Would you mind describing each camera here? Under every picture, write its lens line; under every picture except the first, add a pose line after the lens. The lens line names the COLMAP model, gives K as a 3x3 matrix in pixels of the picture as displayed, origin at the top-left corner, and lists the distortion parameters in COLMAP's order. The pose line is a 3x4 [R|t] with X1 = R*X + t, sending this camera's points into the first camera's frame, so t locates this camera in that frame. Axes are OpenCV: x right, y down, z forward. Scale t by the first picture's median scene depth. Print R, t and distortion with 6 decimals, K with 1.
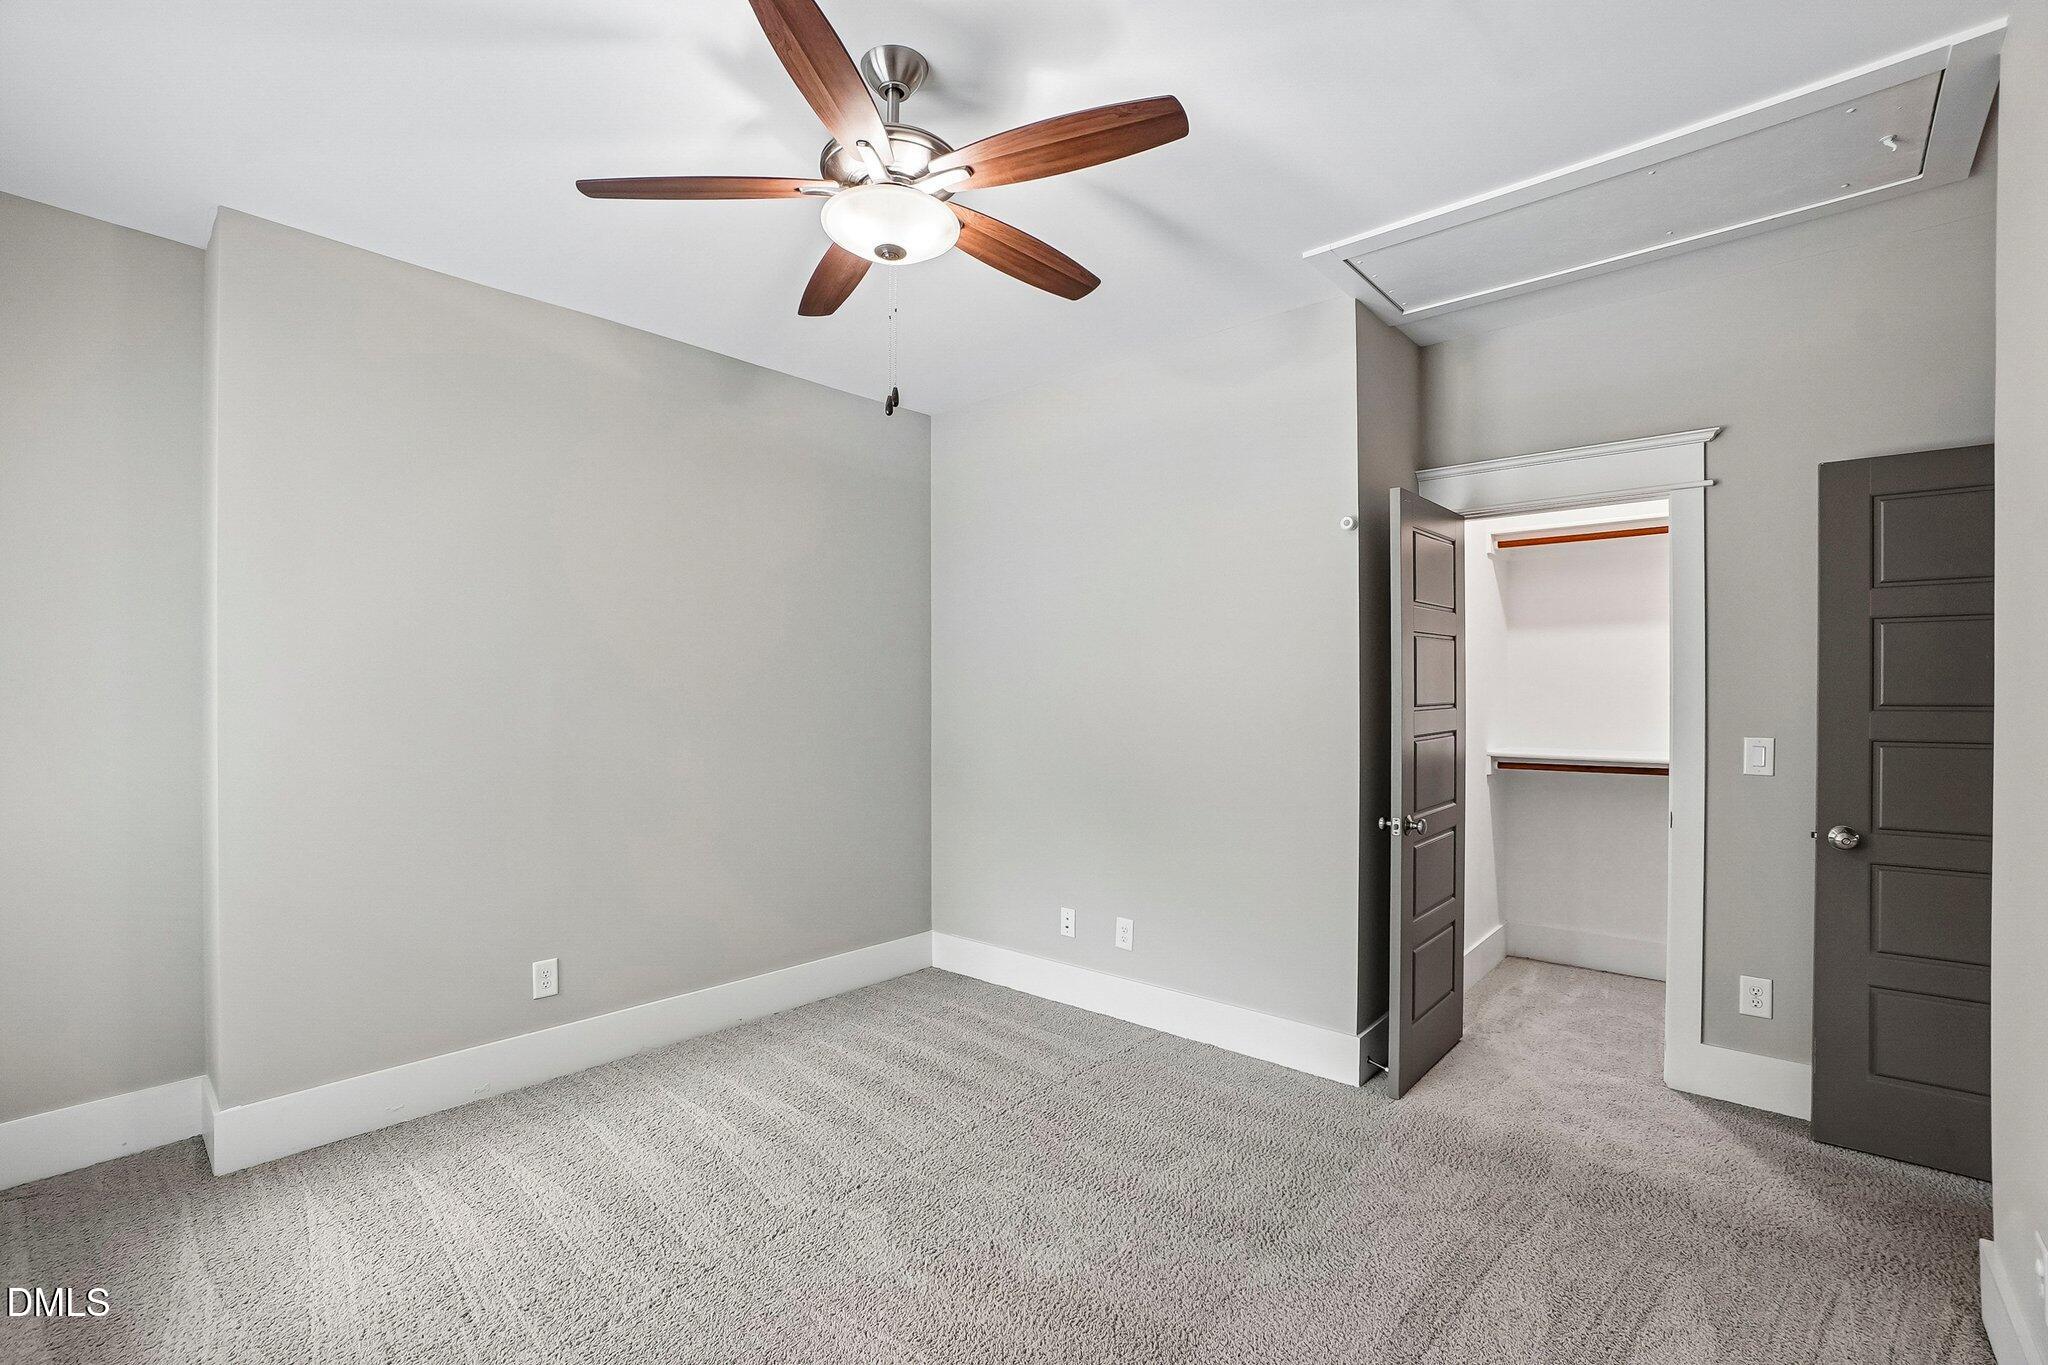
lens RADIAL K [[887.5, 0, 1019.2], [0, 887.5, 702.2], [0, 0, 1]] dist [-0.000032, 0.000033]
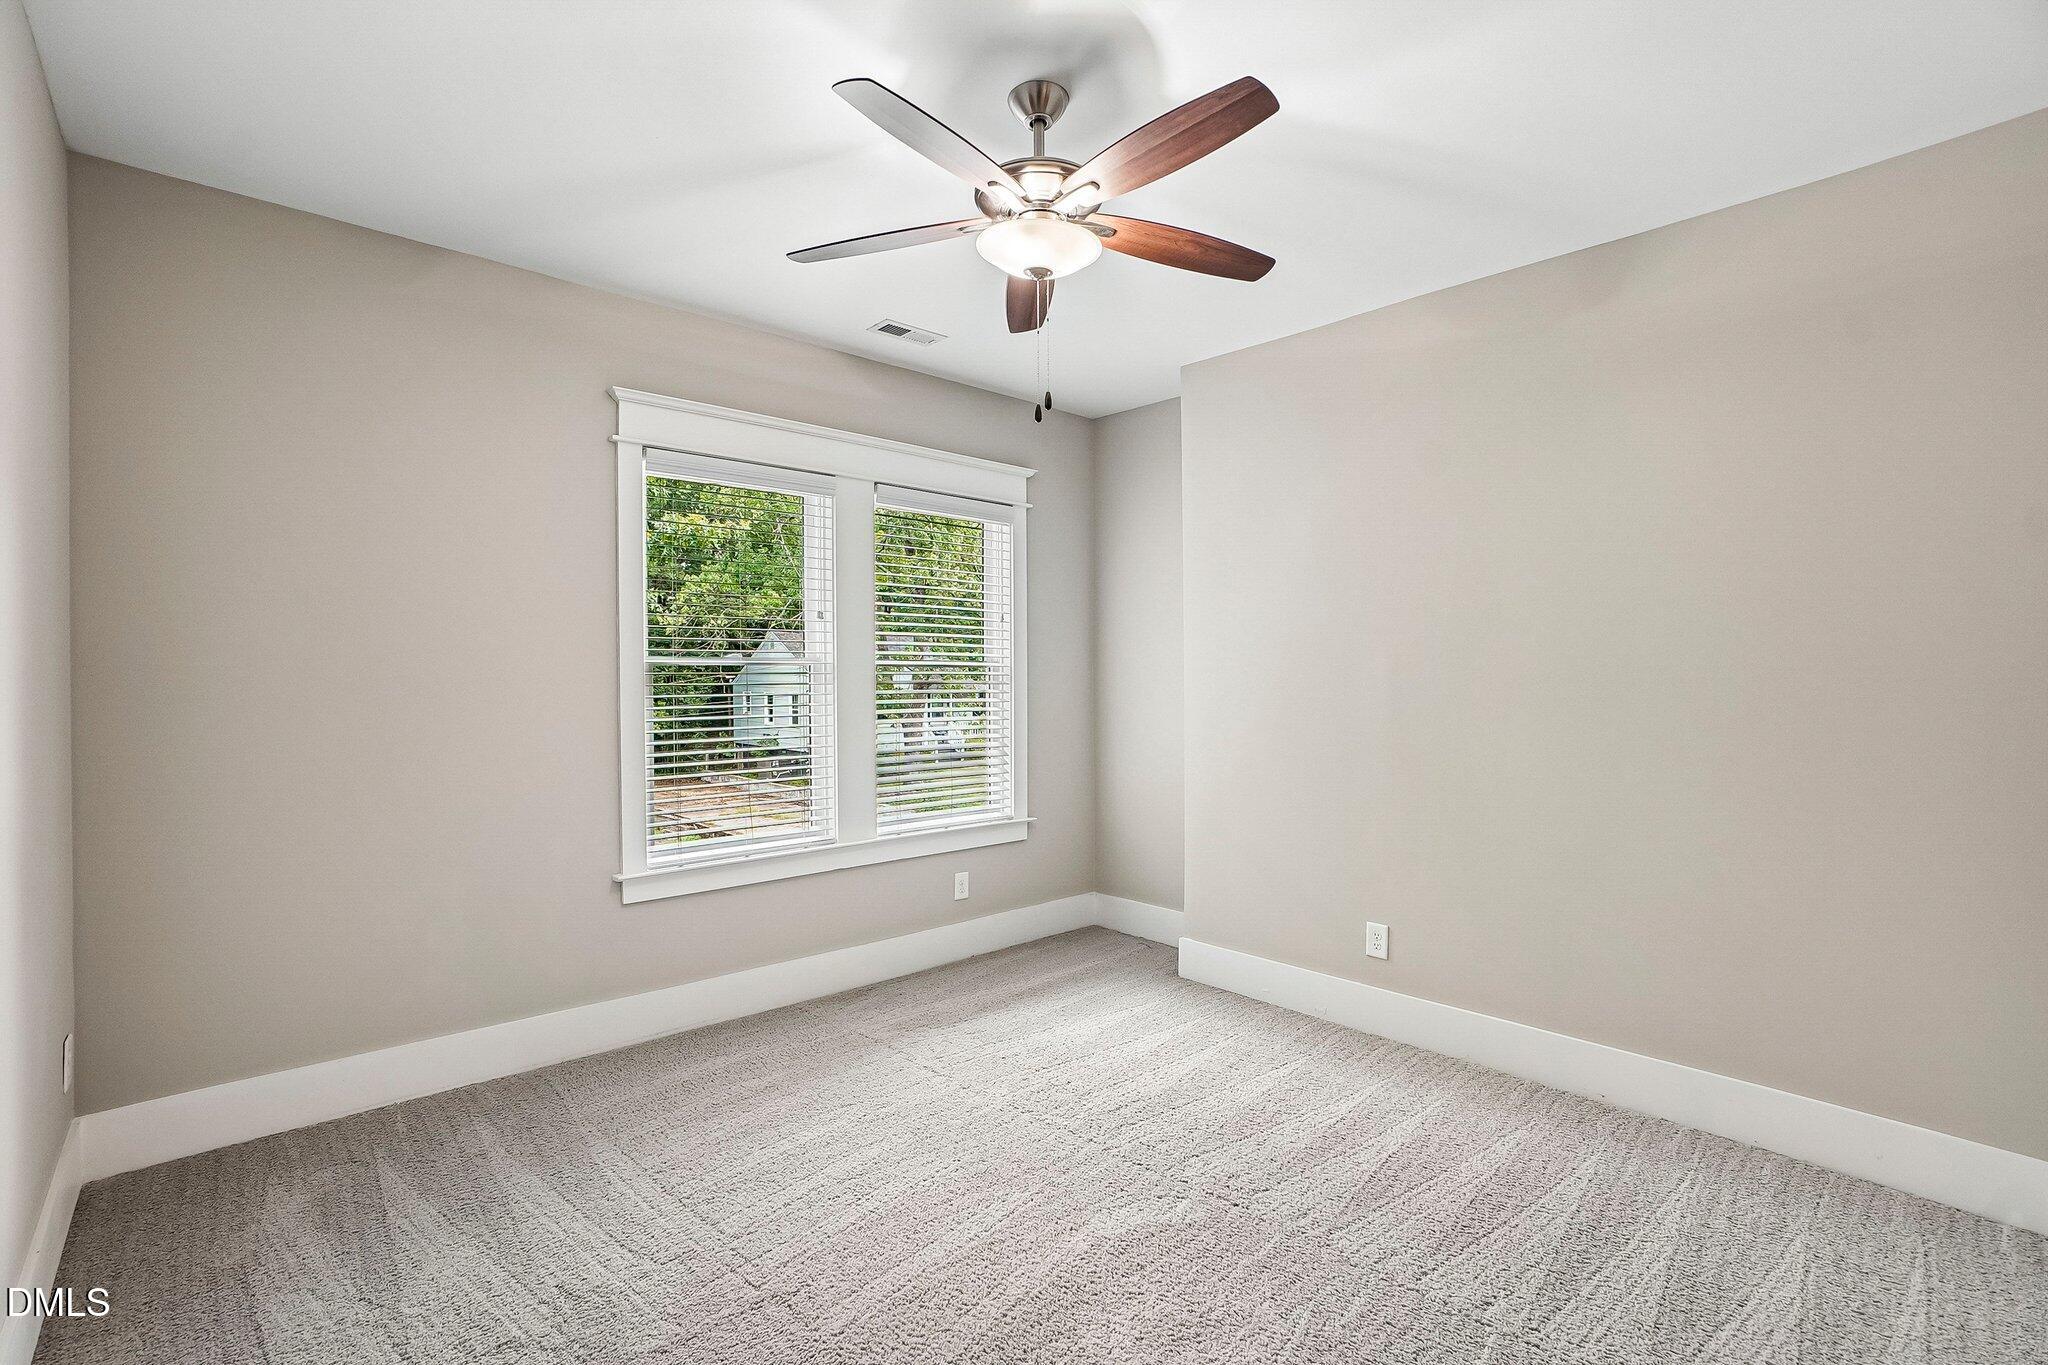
lens RADIAL K [[927.9, 0, 1024.0], [0, 927.9, 682.5], [0, 0, 1]] dist [-0.060423, -0.000015]
pose [[-0.128029, -0.002987, -0.991766, 0.738573], [0.000652, 0.999995, -0.003096, -0.000515], [0.991770, -0.001043, -0.128027, 0.839265]]
